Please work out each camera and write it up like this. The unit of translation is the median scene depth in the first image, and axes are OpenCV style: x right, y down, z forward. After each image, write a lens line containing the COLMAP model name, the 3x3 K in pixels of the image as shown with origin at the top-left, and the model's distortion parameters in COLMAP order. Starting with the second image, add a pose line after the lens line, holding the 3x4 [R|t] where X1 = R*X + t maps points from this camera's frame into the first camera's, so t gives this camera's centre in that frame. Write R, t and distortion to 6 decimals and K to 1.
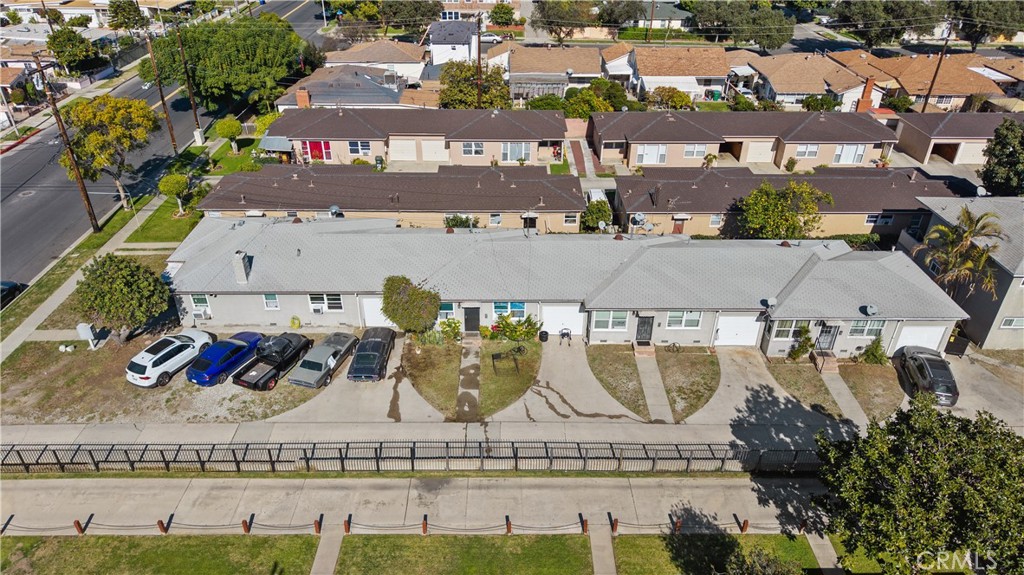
lens RADIAL K [[683.2, 0, 508.3], [0, 683.2, 285.9], [0, 0, 1]] dist [0.050138, -0.053973]
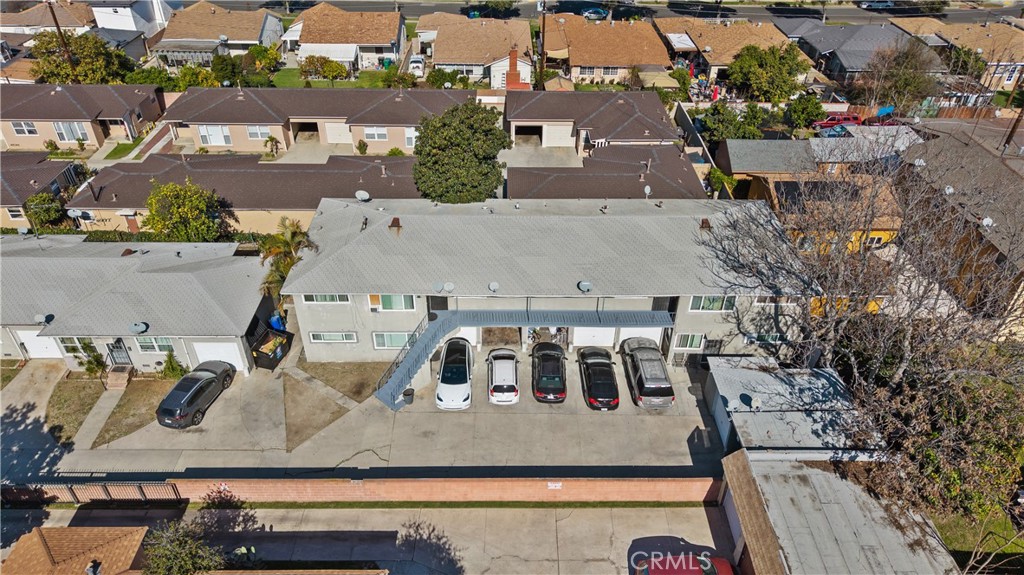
lens RADIAL K [[683.2, 0, 508.3], [0, 683.2, 285.9], [0, 0, 1]] dist [0.050138, -0.053973]
pose [[0.999990, 0.004447, 0.000590, 0.991552], [-0.004481, 0.996402, 0.084639, -0.103447], [-0.000211, -0.084641, 0.996411, 0.028984]]
